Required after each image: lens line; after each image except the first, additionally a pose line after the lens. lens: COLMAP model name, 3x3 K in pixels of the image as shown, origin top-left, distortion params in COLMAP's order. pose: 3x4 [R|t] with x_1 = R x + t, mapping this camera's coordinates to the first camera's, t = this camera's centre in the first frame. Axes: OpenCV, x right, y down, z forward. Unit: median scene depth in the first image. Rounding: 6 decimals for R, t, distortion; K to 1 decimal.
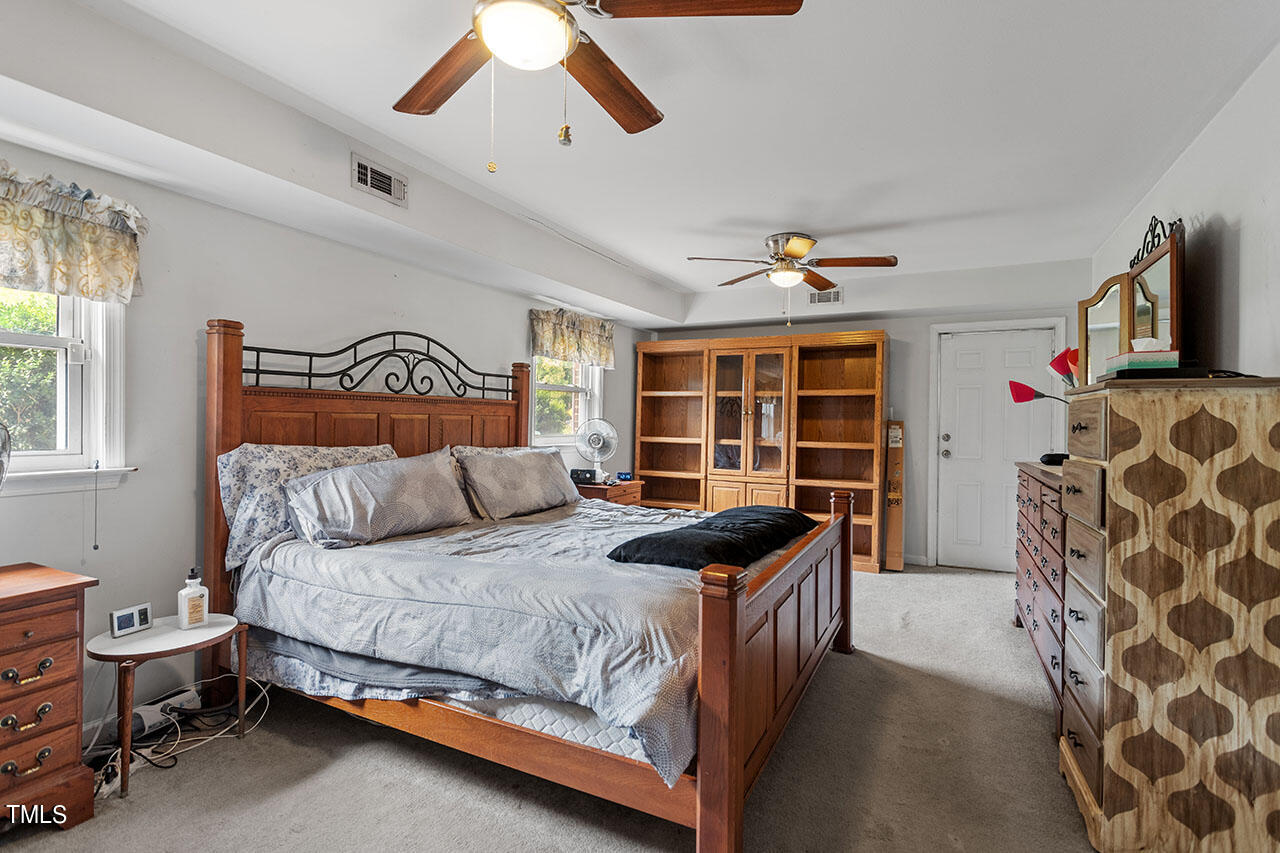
lens RADIAL K [[612.8, 0, 648.1], [0, 612.8, 424.8], [0, 0, 1]] dist [-0.000100, 0.002152]
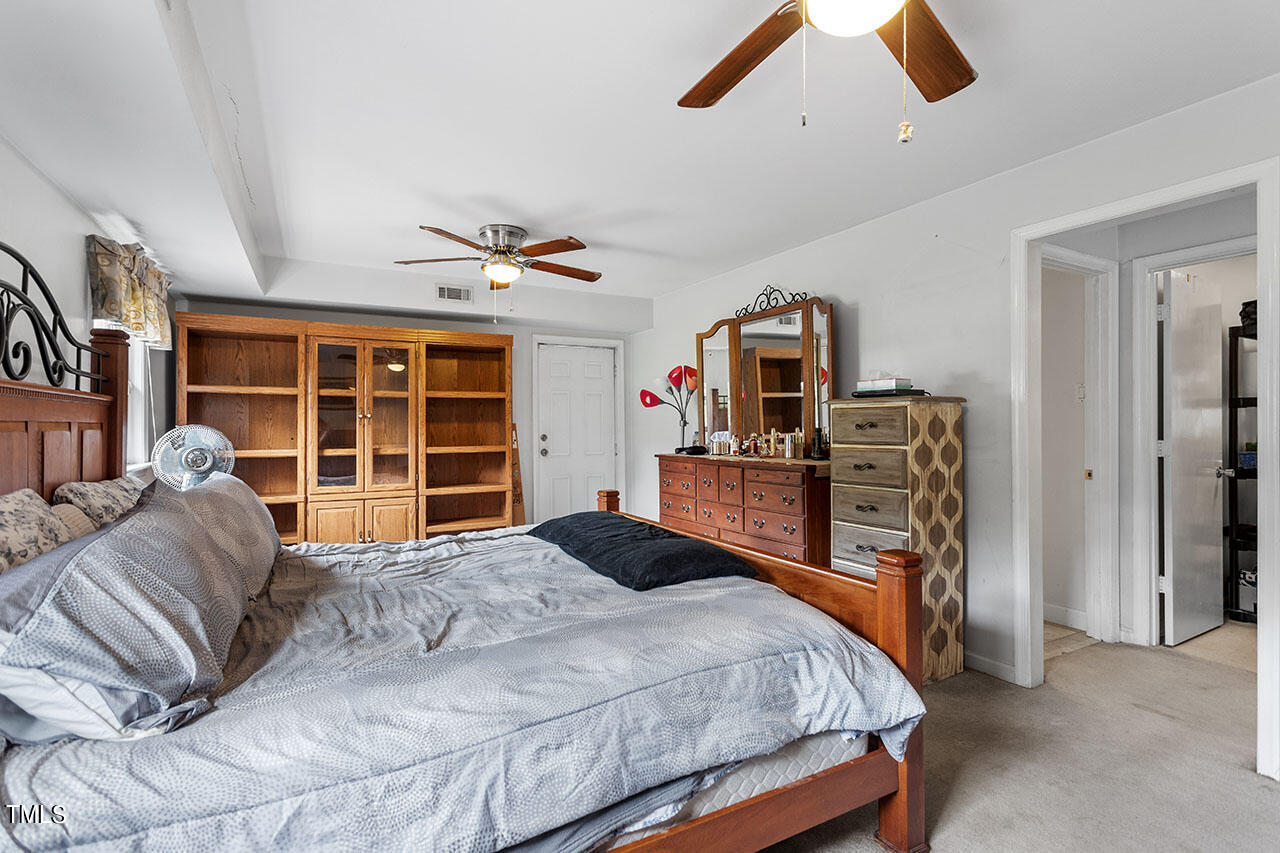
lens RADIAL K [[612.8, 0, 645.4], [0, 612.8, 421.6], [0, 0, 1]] dist [-0.000100, 0.002152]
pose [[0.563232, -0.010638, 0.826230, -0.473770], [0.017450, 0.999847, 0.000978, -0.008966], [-0.826114, 0.013867, 0.563332, 0.319966]]
